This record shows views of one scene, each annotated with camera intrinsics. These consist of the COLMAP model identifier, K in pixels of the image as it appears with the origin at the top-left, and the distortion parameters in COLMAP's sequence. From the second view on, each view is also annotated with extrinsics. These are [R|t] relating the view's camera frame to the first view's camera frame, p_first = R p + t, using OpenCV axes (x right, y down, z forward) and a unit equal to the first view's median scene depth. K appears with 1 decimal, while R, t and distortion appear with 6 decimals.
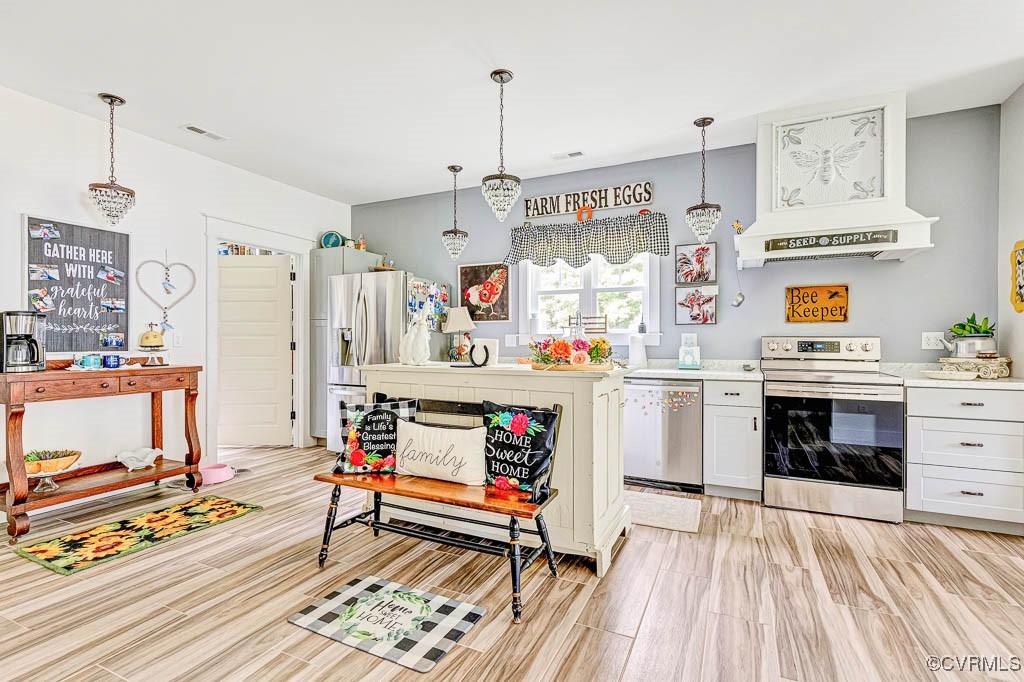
lens RADIAL K [[480.0, 0, 514.1], [0, 480.0, 340.0], [0, 0, 1]] dist [0.008857, 0.000283]
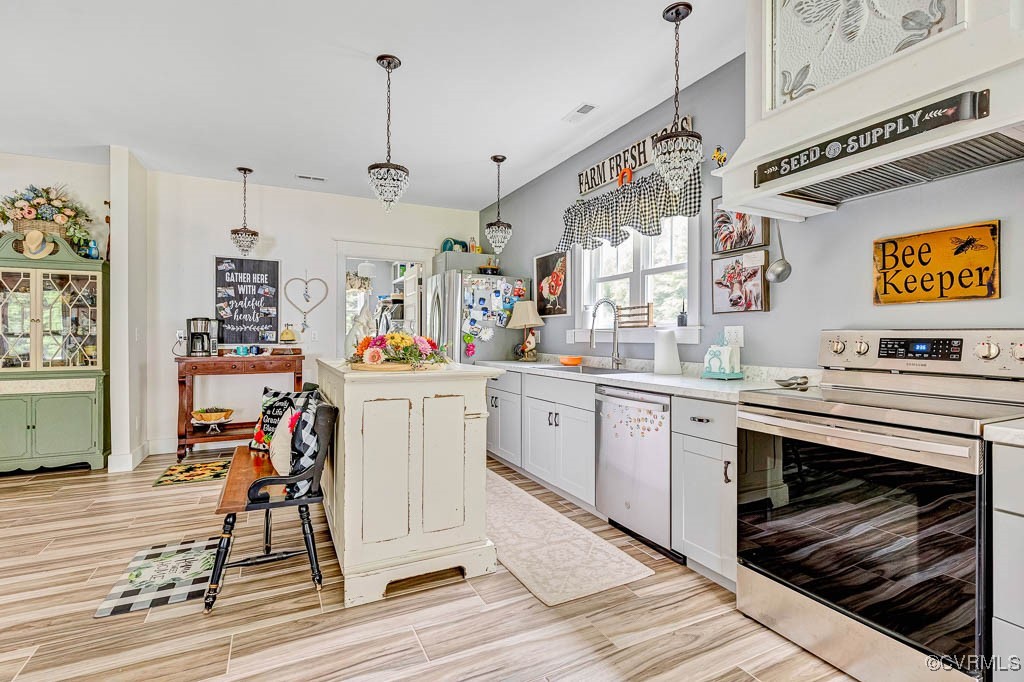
lens RADIAL K [[480.0, 0, 508.3], [0, 480.0, 335.3], [0, 0, 1]] dist [0.008857, 0.000283]
pose [[0.784331, -0.001025, -0.620342, 0.595077], [-0.000191, 0.999998, -0.001894, 0.000480], [0.620343, 0.001604, 0.784329, 0.308816]]
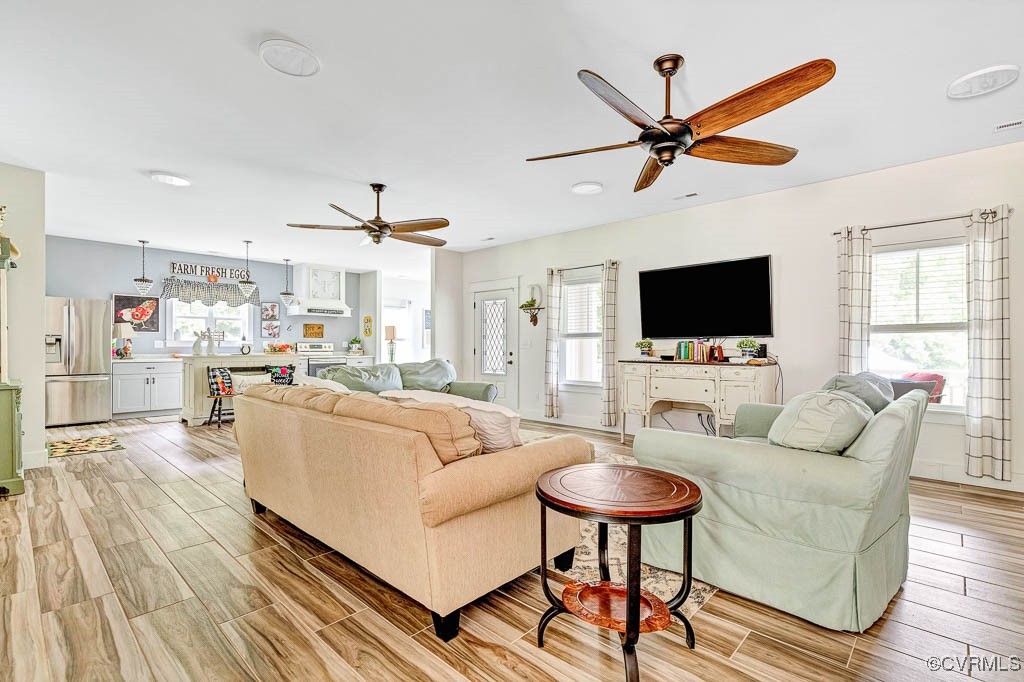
lens RADIAL K [[480.0, 0, 513.3], [0, 480.0, 343.8], [0, 0, 1]] dist [0.008857, 0.000283]
pose [[0.305549, 0.001455, 0.952175, -1.616644], [-0.004799, 0.999988, 0.000013, -0.007508], [-0.952164, -0.004574, 0.305552, -0.904946]]
